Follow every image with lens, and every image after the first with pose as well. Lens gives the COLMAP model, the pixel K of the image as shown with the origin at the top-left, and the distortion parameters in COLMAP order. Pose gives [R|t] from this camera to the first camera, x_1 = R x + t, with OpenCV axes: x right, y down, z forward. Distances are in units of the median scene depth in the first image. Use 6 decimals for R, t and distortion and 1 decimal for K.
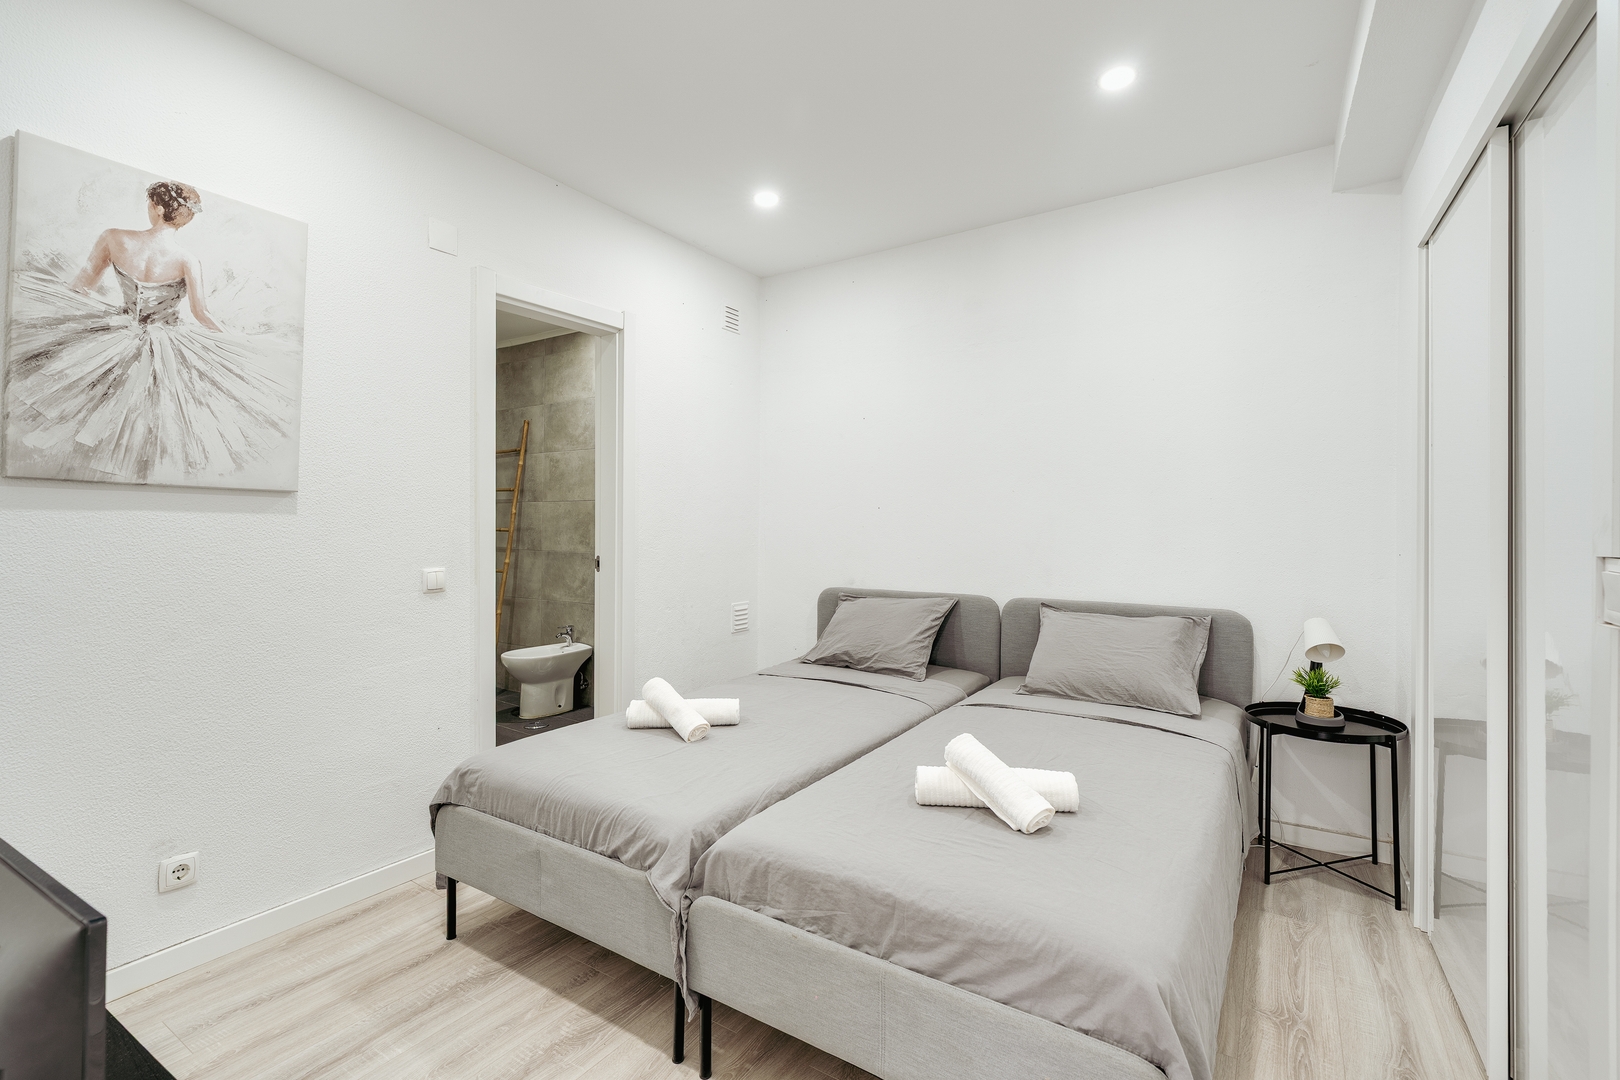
lens RADIAL K [[708.5, 0, 809.1], [0, 708.5, 500.7], [0, 0, 1]] dist [-0.000287, 0.000426]
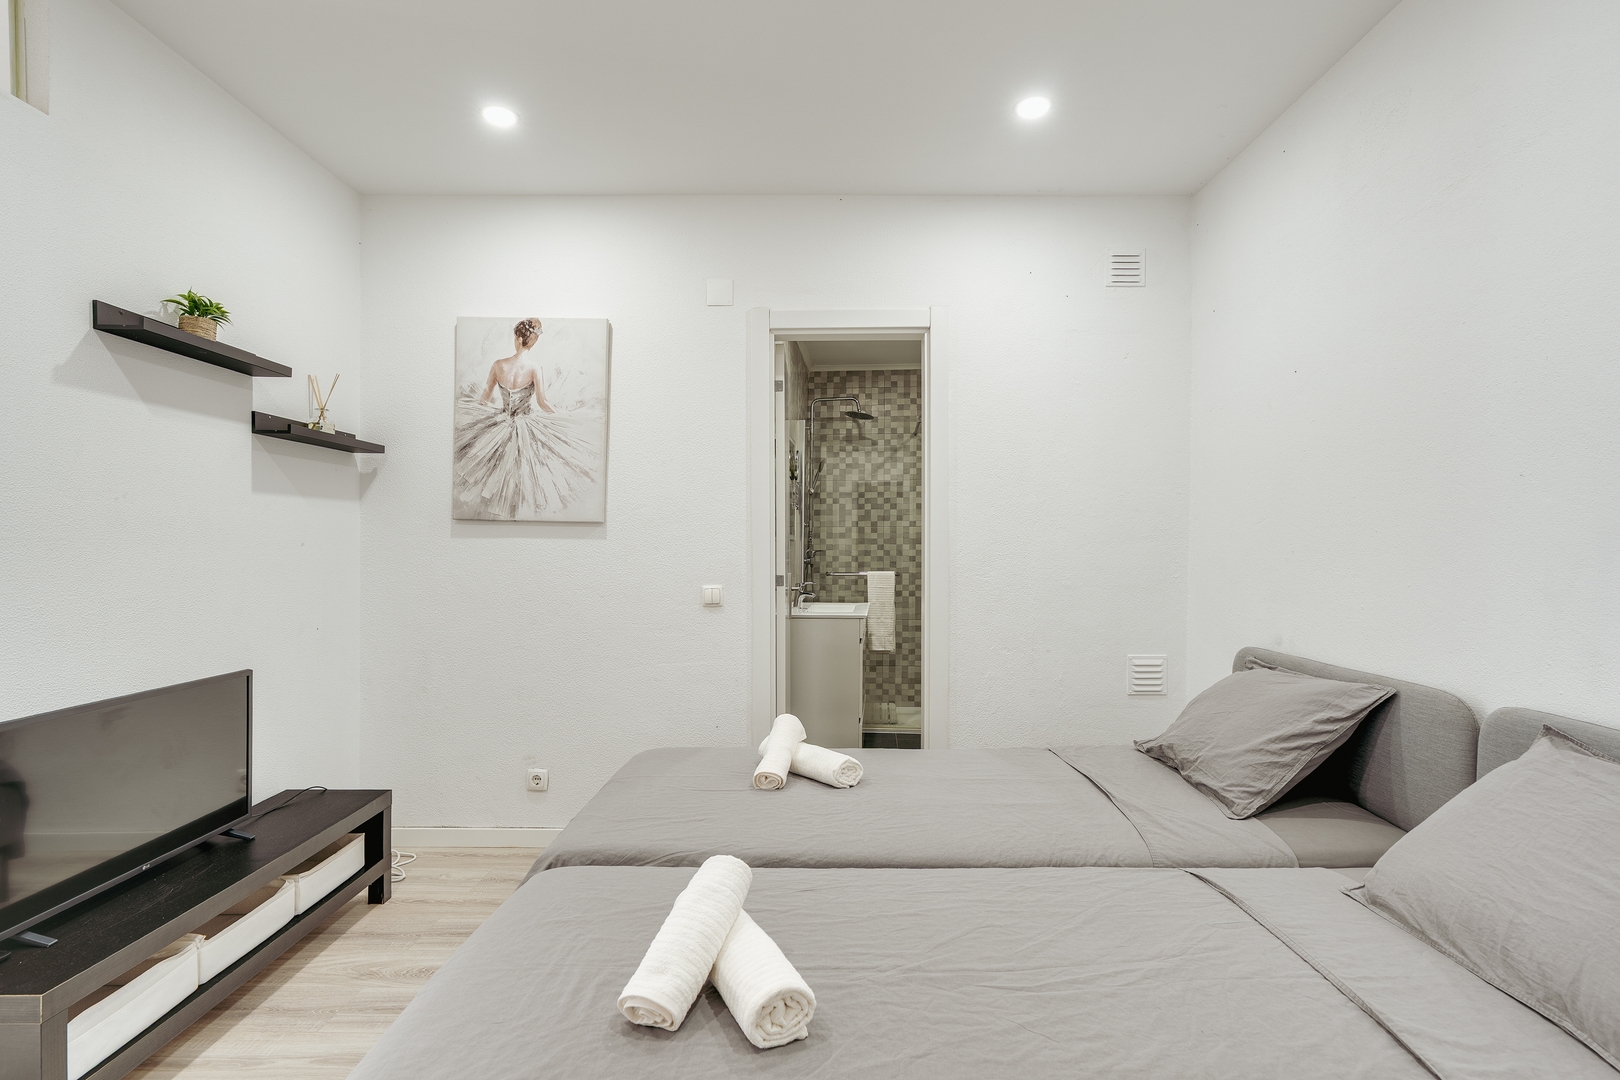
lens RADIAL K [[763.7, 0, 814.2], [0, 763.7, 528.8], [0, 0, 1]] dist [-0.003477, 0.000356]
pose [[0.554737, -0.021498, -0.831748, 0.721706], [0.026906, 0.999607, -0.007892, 0.022547], [0.831590, -0.018001, 0.555098, 0.558552]]
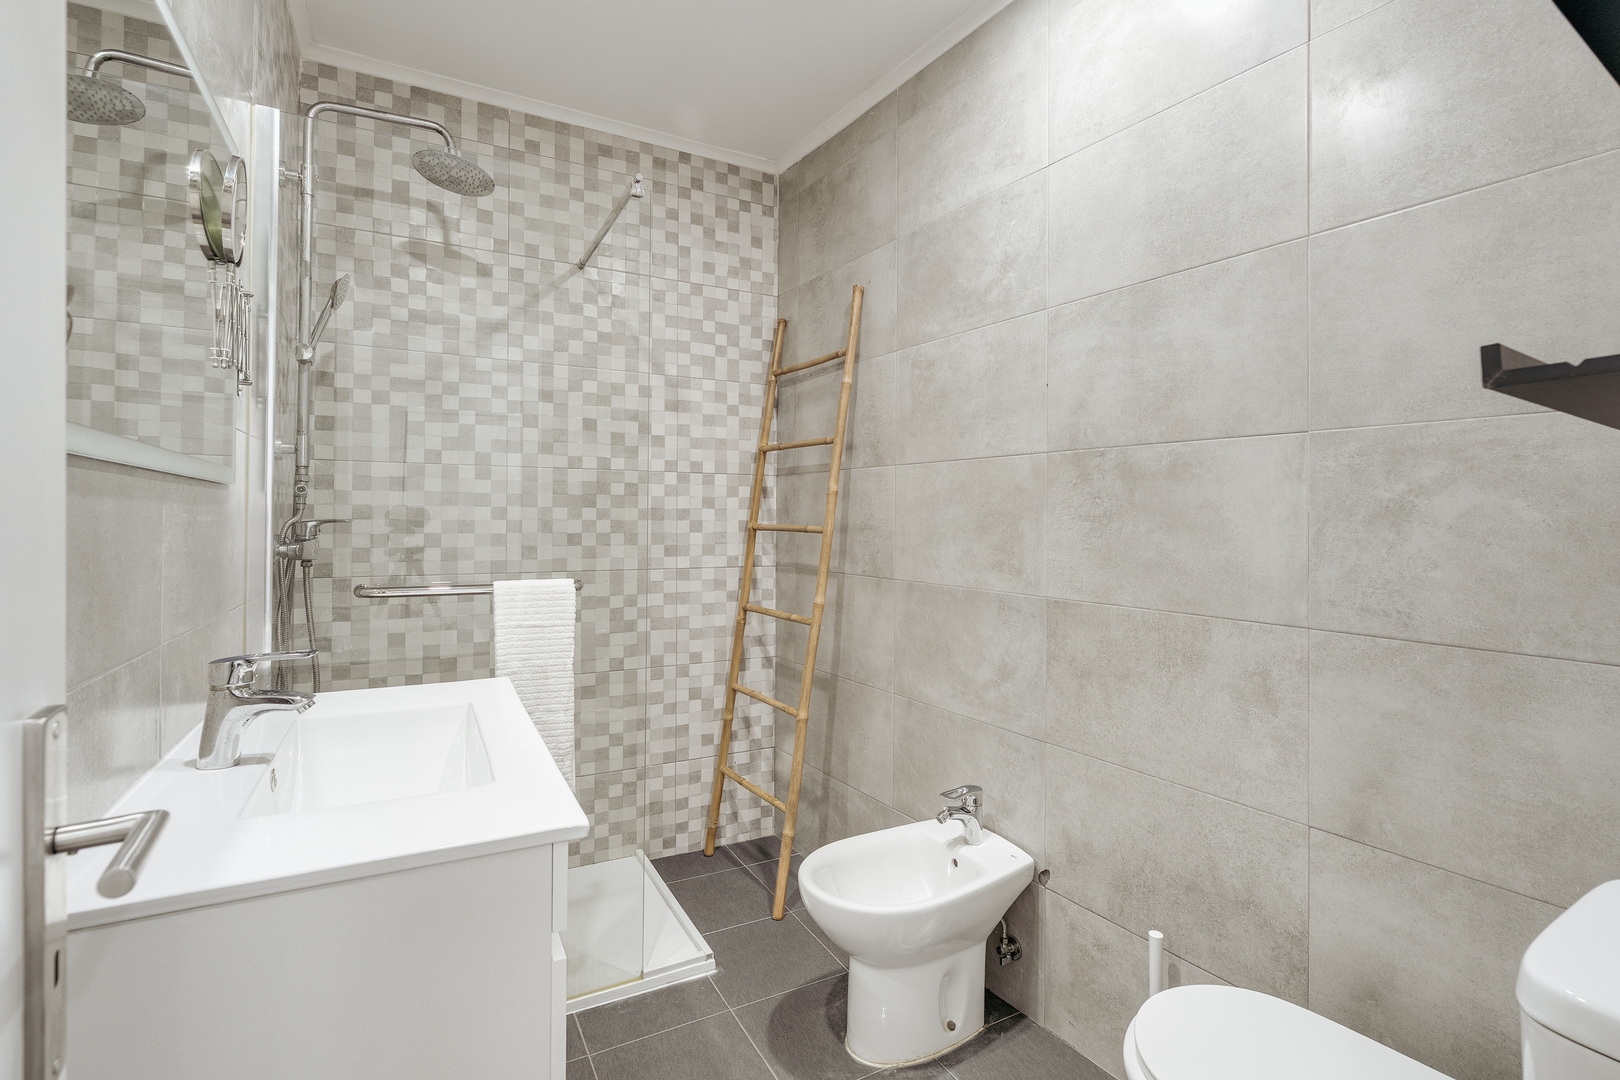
lens RADIAL K [[763.7, 0, 819.0], [0, 763.7, 524.9], [0, 0, 1]] dist [-0.003477, 0.000356]
pose [[0.912919, 0.009509, -0.408029, -0.607513], [0.006618, 0.999252, 0.038095, 0.052144], [0.408087, -0.037478, 0.912174, 1.479335]]
